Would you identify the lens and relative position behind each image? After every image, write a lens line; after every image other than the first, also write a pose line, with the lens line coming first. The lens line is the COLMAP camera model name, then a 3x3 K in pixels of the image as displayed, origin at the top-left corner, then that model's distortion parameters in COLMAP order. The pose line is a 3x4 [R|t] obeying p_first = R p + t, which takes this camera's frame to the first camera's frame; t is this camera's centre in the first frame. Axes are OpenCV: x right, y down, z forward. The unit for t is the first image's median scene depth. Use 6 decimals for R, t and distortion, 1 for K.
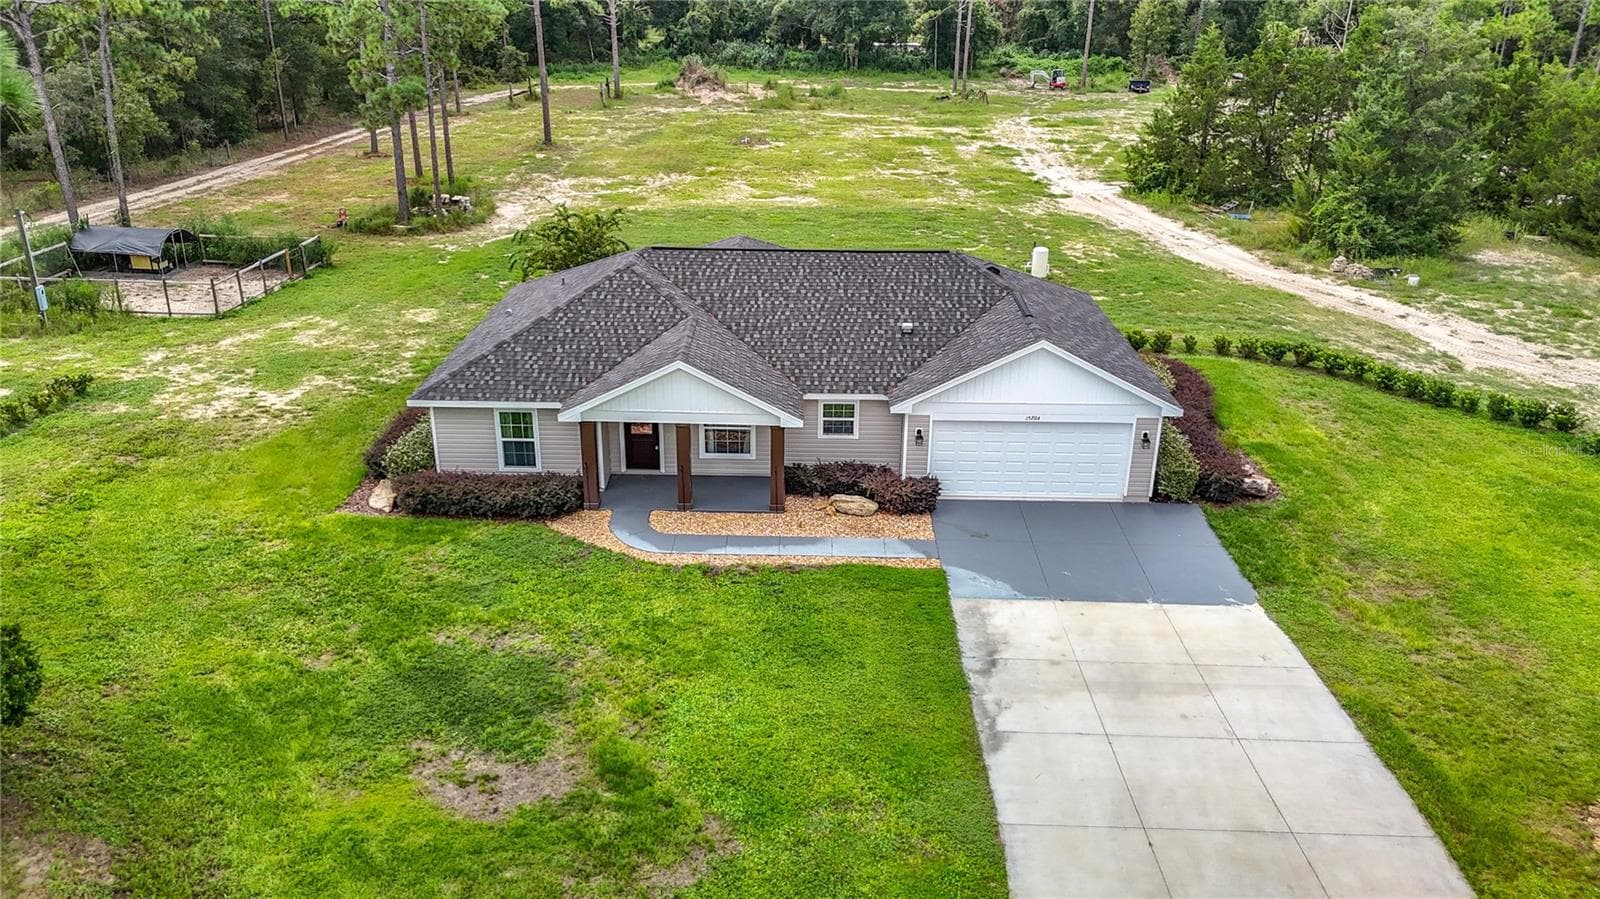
lens RADIAL K [[1180.3, 0, 804.0], [0, 1180.3, 452.5], [0, 0, 1]] dist [0.091938, -0.098962]
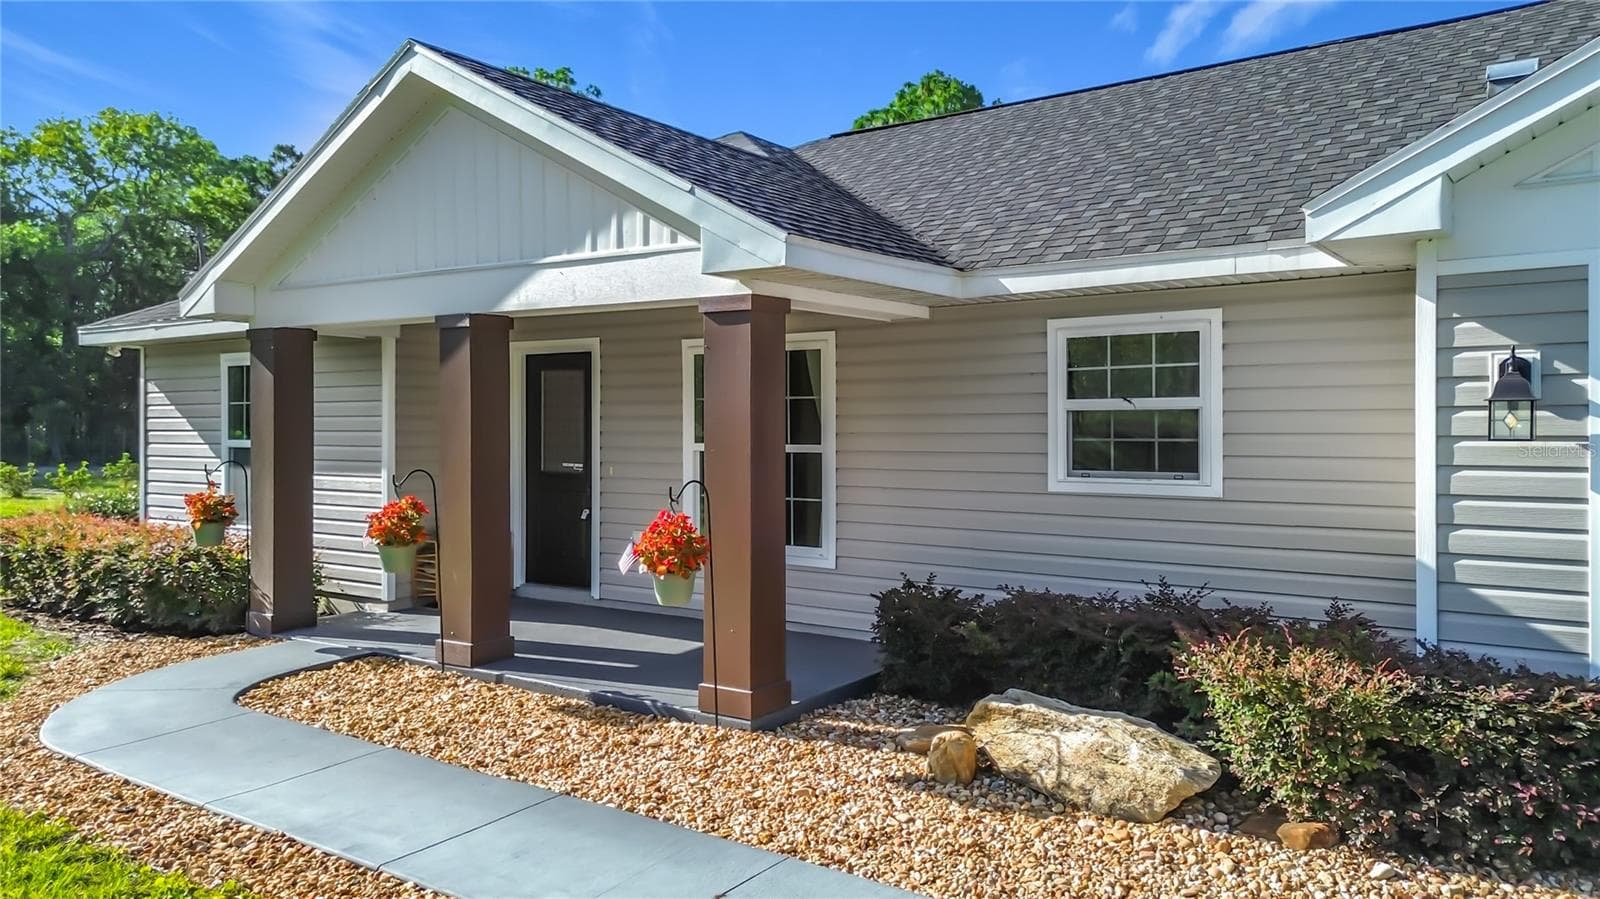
lens RADIAL K [[1131.8, 0, 801.0], [0, 1131.8, 420.8], [0, 0, 1]] dist [0.106058, -0.084500]
pose [[0.817391, -0.015795, -0.575867, 0.044125], [-0.208956, 0.923419, -0.321922, 0.025735], [0.536852, 0.383467, 0.751494, 0.329480]]
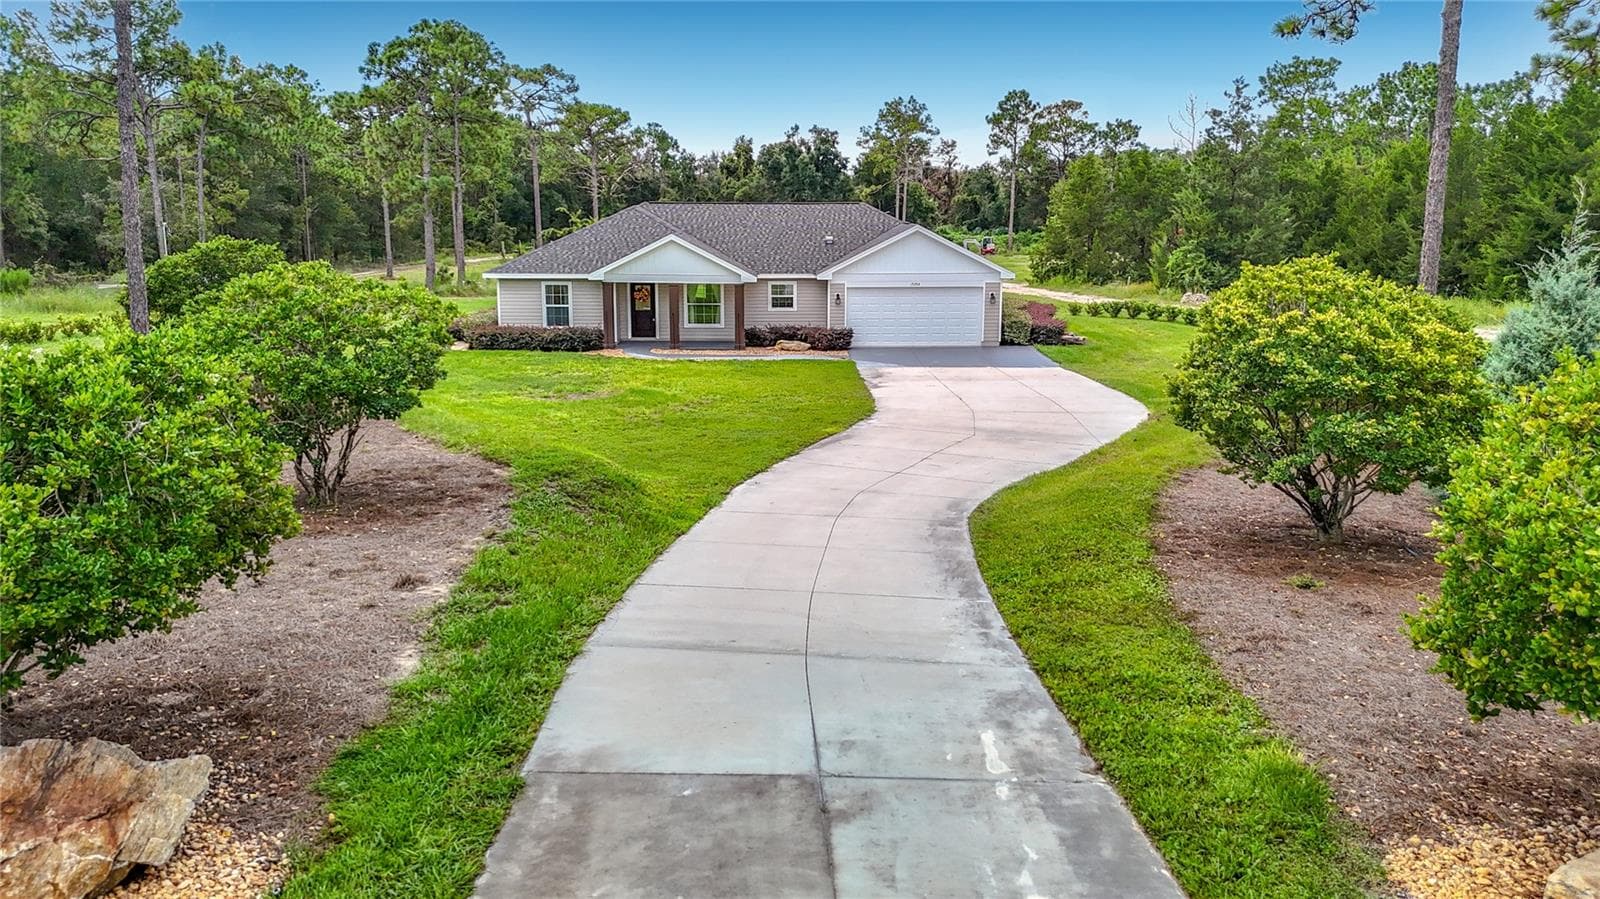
lens RADIAL K [[1206.7, 0, 805.2], [0, 1206.7, 407.9], [0, 0, 1]] dist [0.093295, -0.110783]
pose [[0.999401, -0.015886, 0.030733, 0.004098], [0.022290, 0.975060, -0.220820, 0.176539], [-0.026459, 0.221372, 0.974830, -0.162018]]
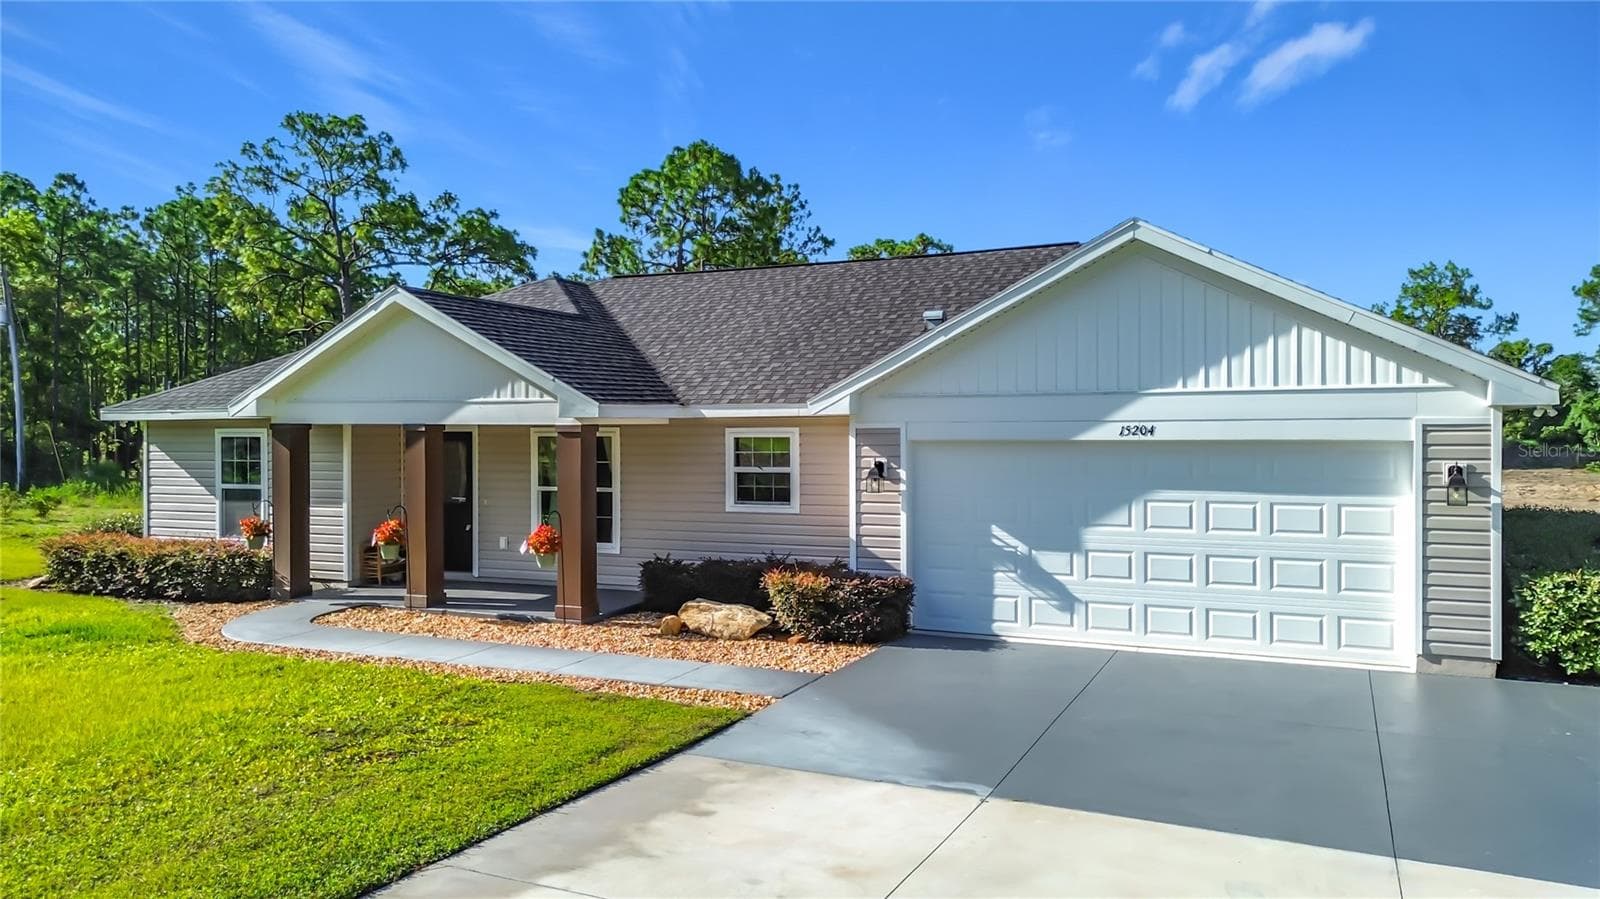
lens RADIAL K [[1135.9, 0, 807.7], [0, 1135.9, 448.0], [0, 0, 1]] dist [0.085782, -0.097903]
pose [[0.915068, -0.009902, -0.403177, 0.099524], [-0.140063, 0.929671, -0.340727, 0.051358], [0.378196, 0.368258, 0.849325, 0.247474]]
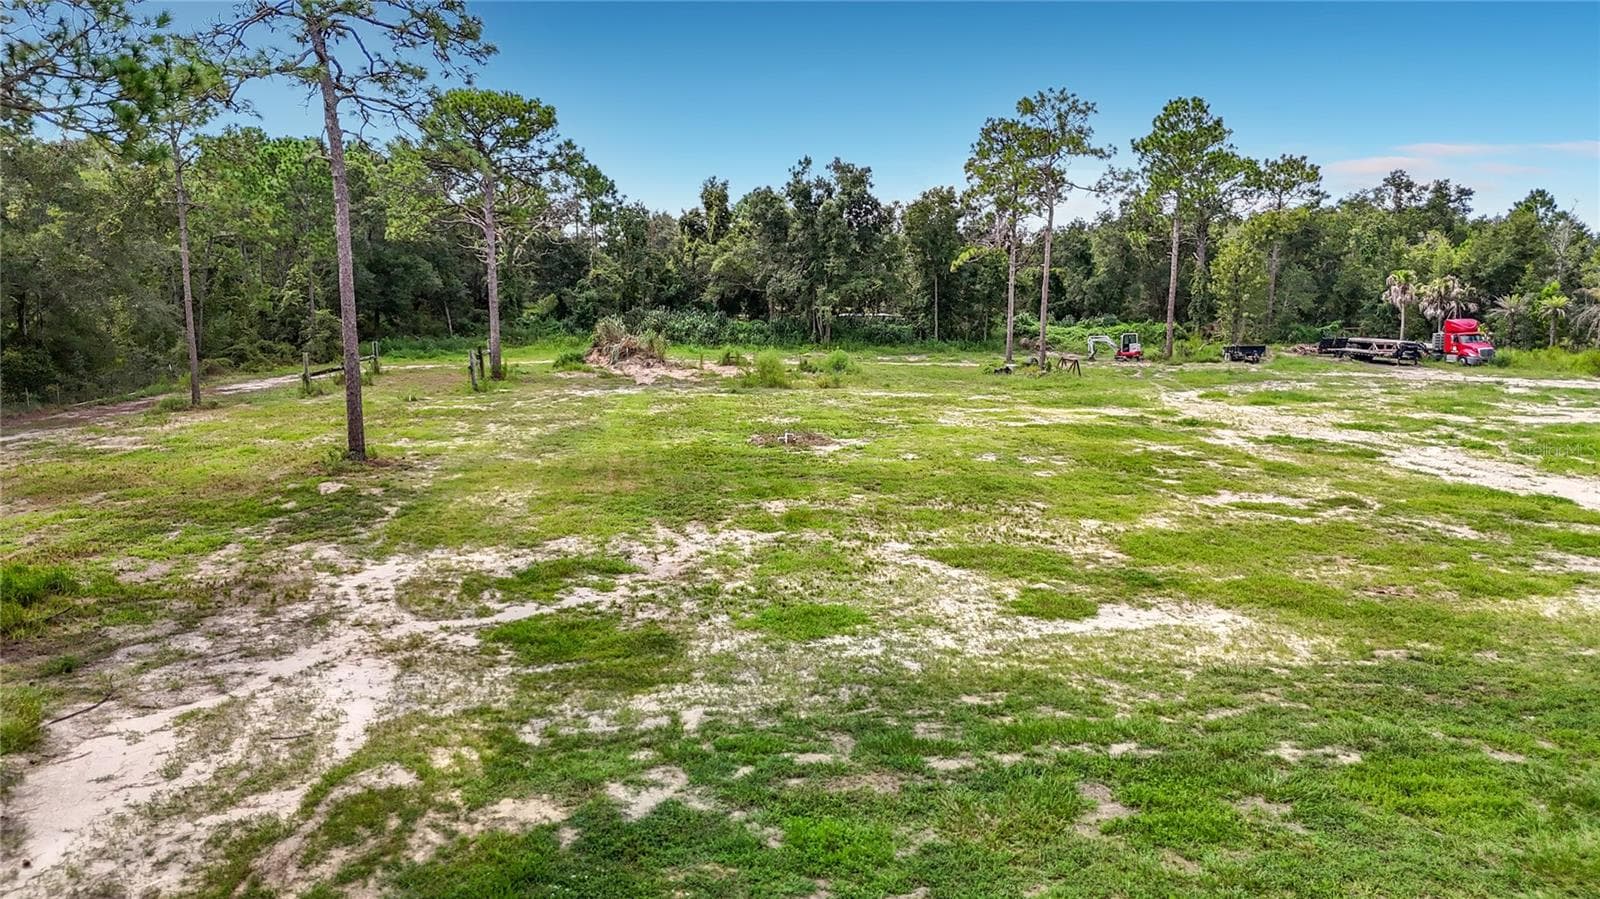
lens RADIAL K [[1171.2, 0, 805.9], [0, 1171.2, 464.8], [0, 0, 1]] dist [0.145173, -0.306665]
pose [[0.991453, -0.027673, 0.127498, -0.141326], [0.056463, 0.972000, -0.228096, -0.195399], [-0.117616, 0.233346, 0.965255, 0.740402]]
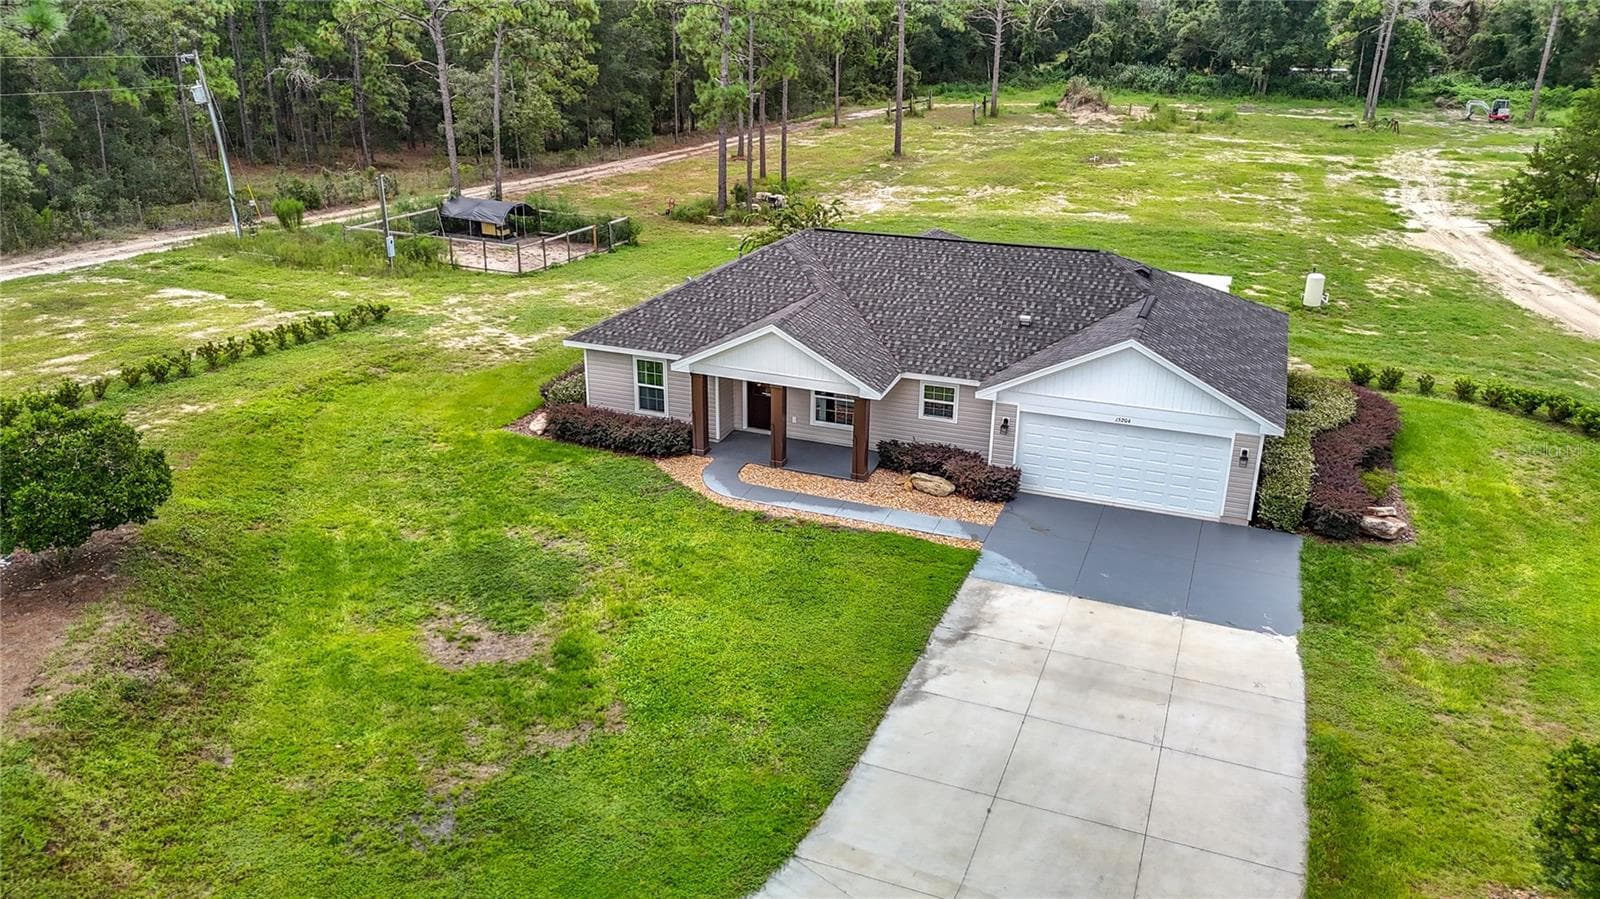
lens RADIAL K [[1180.3, 0, 804.0], [0, 1180.3, 452.5], [0, 0, 1]] dist [0.091938, -0.098962]
pose [[0.937035, 0.127281, -0.325216, 0.107171], [-0.134002, 0.990980, 0.001747, 0.012136], [0.322505, 0.041942, 0.945638, -0.002491]]
